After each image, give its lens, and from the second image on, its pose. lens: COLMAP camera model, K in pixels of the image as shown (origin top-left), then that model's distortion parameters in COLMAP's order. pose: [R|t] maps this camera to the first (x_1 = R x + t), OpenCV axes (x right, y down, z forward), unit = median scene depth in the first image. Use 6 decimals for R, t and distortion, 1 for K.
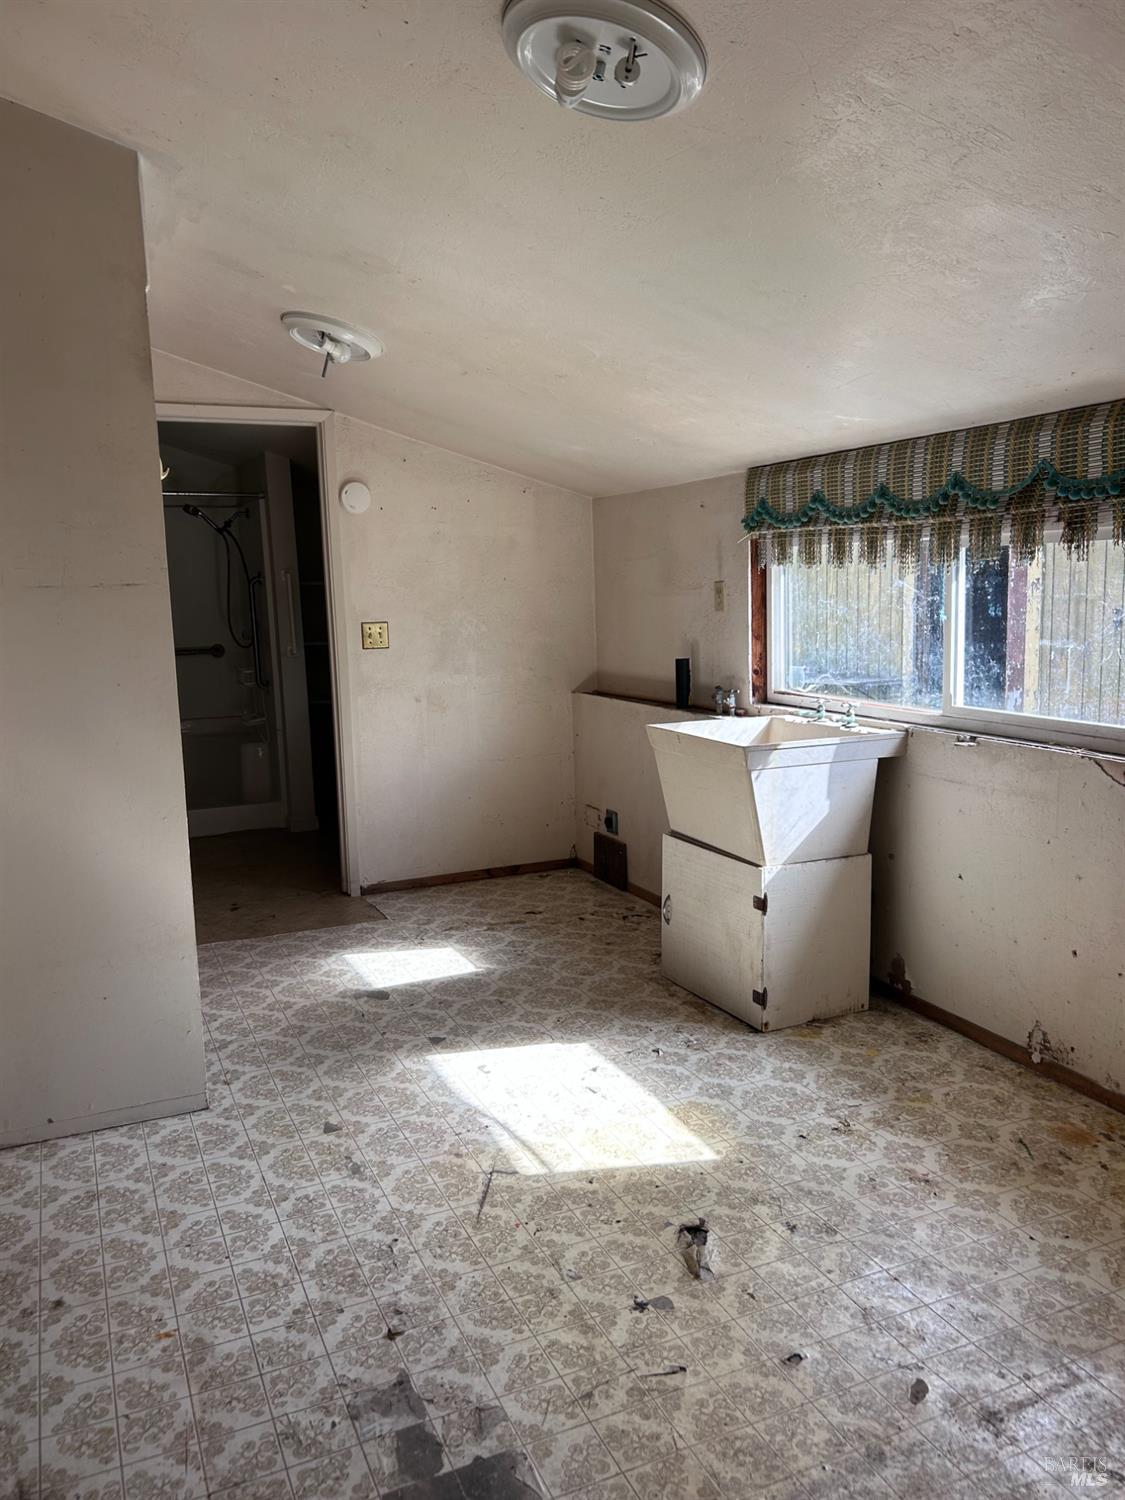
lens RADIAL K [[1098.1, 0, 559.4], [0, 1098.1, 753.0], [0, 0, 1]] dist [0.021573, -0.037223]
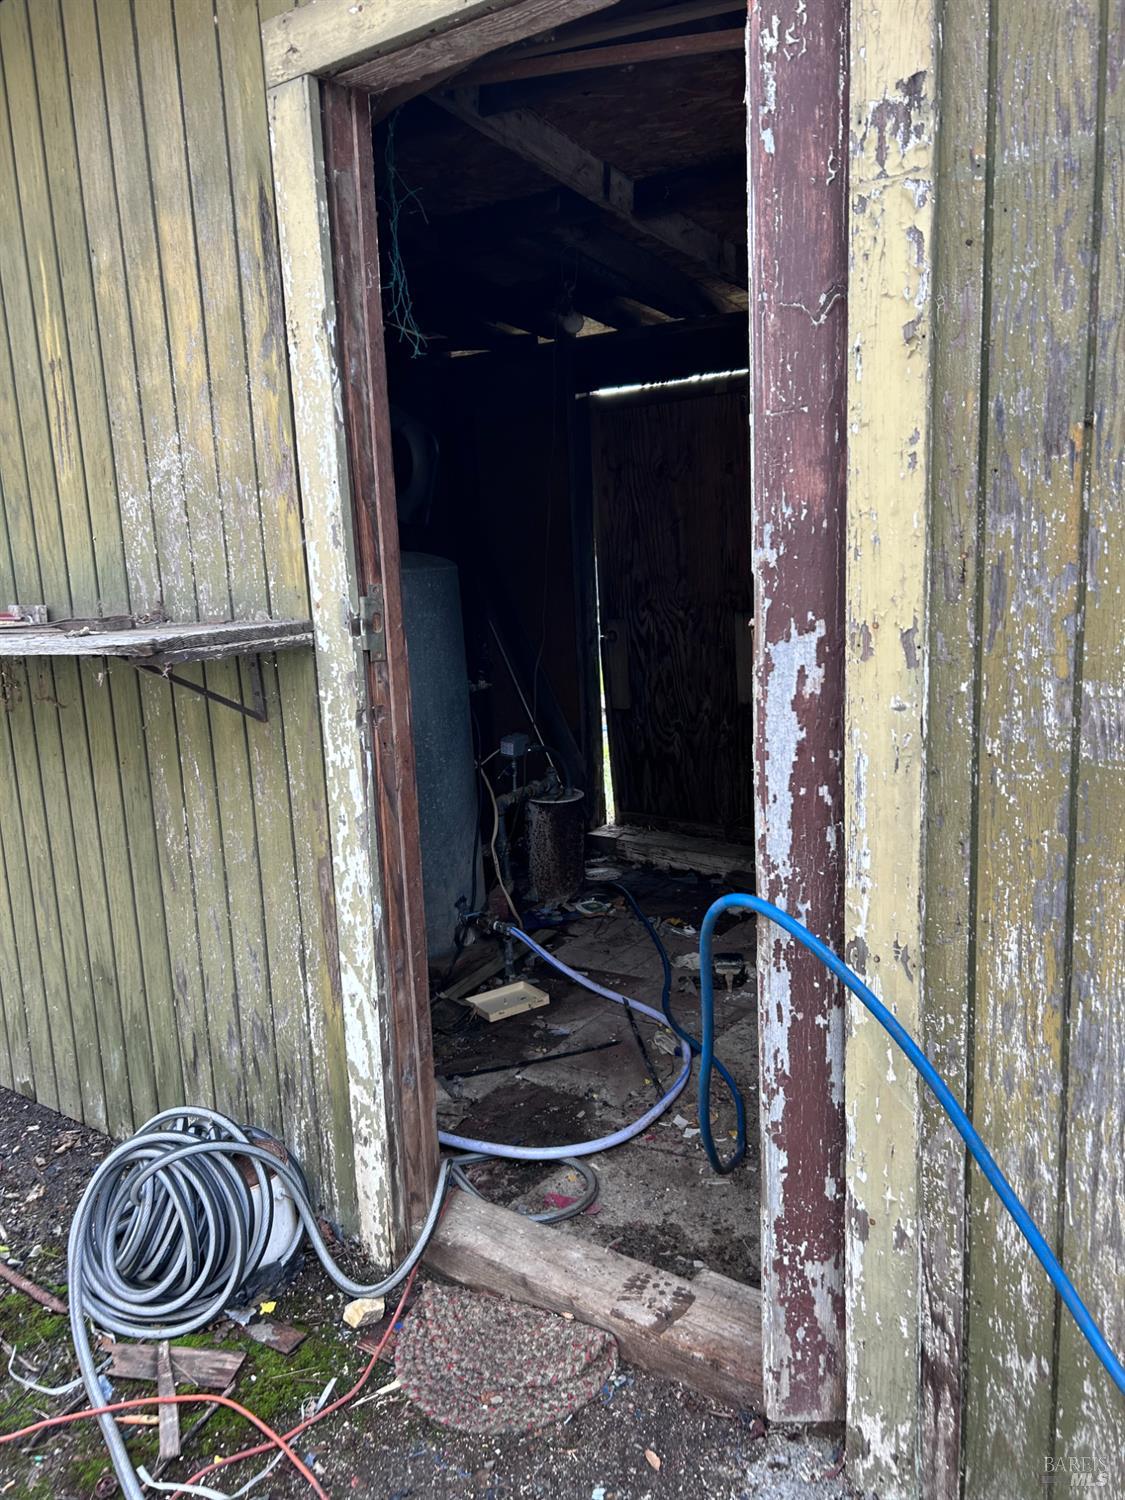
lens RADIAL K [[1098.1, 0, 565.6], [0, 1098.1, 743.5], [0, 0, 1]] dist [0.021573, -0.037223]
pose [[0.861232, -0.092890, 0.499652, 0.257773], [0.084943, 0.995635, 0.038684, -0.047445], [-0.501064, 0.009126, 0.865362, 0.832999]]
